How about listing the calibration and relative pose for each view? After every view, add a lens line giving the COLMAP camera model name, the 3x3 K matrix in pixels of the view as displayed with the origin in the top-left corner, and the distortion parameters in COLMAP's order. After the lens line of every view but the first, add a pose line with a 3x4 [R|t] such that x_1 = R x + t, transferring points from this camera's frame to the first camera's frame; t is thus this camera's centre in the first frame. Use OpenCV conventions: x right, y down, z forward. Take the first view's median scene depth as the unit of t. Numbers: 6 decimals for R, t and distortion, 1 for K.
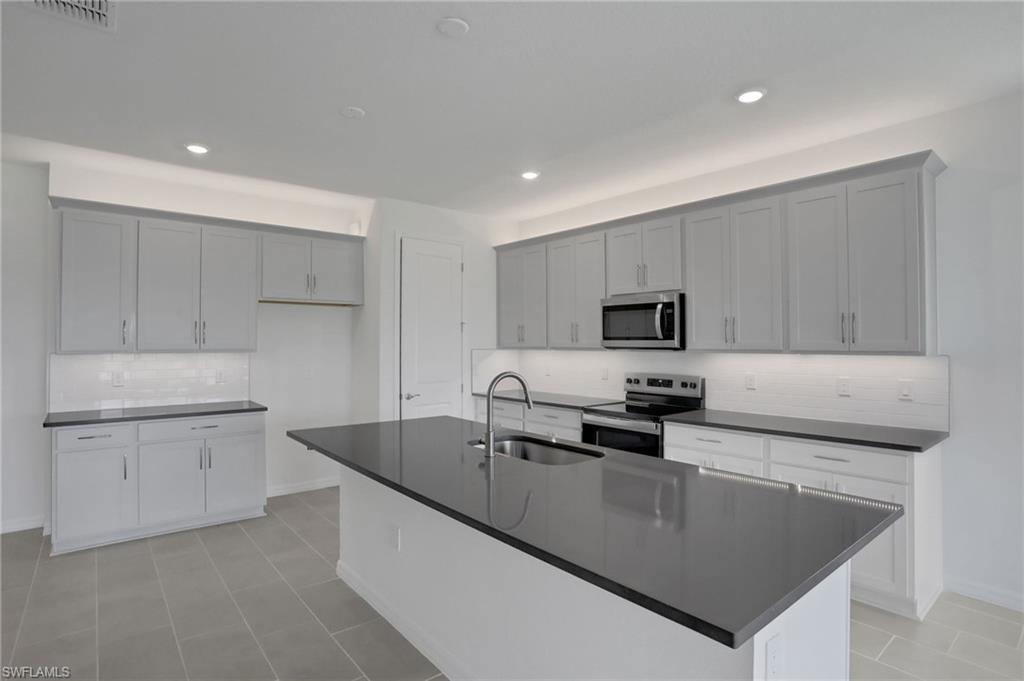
lens RADIAL K [[506.1, 0, 512.0], [0, 506.1, 340.5], [0, 0, 1]] dist [-0.000167, -0.000029]
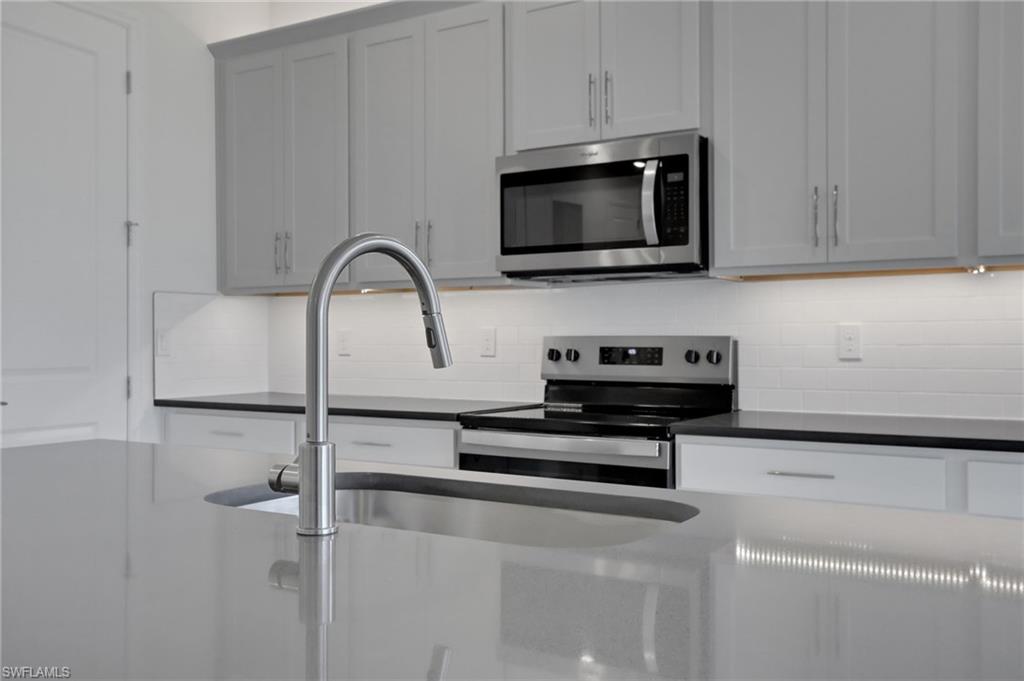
lens RADIAL K [[962.2, 0, 512.0], [0, 962.2, 340.5], [0, 0, 1]] dist [0.044786, 0.007226]
pose [[0.954932, 0.003924, 0.296799, -0.053156], [-0.008775, 0.999849, 0.015011, 0.063749], [-0.296695, -0.016939, 0.954822, 0.262417]]
